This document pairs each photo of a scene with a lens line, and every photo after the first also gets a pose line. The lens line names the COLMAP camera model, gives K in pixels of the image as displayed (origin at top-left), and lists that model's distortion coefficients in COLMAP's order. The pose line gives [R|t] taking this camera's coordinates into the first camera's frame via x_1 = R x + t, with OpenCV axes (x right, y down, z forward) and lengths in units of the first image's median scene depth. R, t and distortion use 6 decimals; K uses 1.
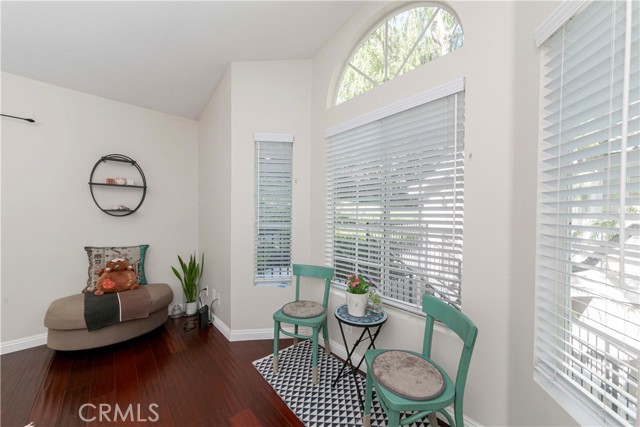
lens RADIAL K [[230.4, 0, 319.2], [0, 230.4, 214.3], [0, 0, 1]] dist [-0.002986, -0.000215]
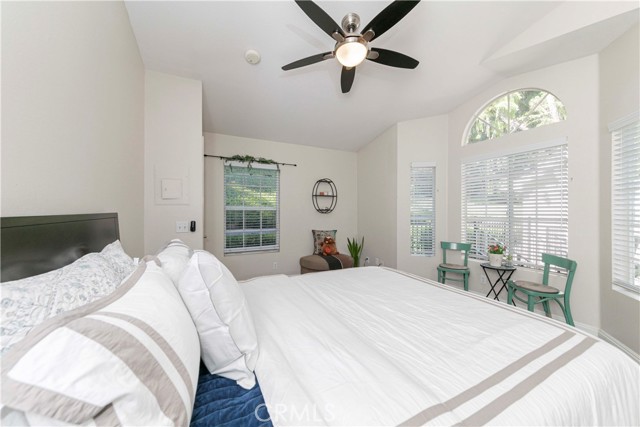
lens RADIAL K [[230.4, 0, 321.0], [0, 230.4, 210.8], [0, 0, 1]] dist [-0.002986, -0.000215]
pose [[0.961646, -0.007980, -0.274176, -0.447036], [0.005432, 0.999935, -0.010051, 0.007529], [0.274239, 0.008176, 0.961627, -0.758568]]
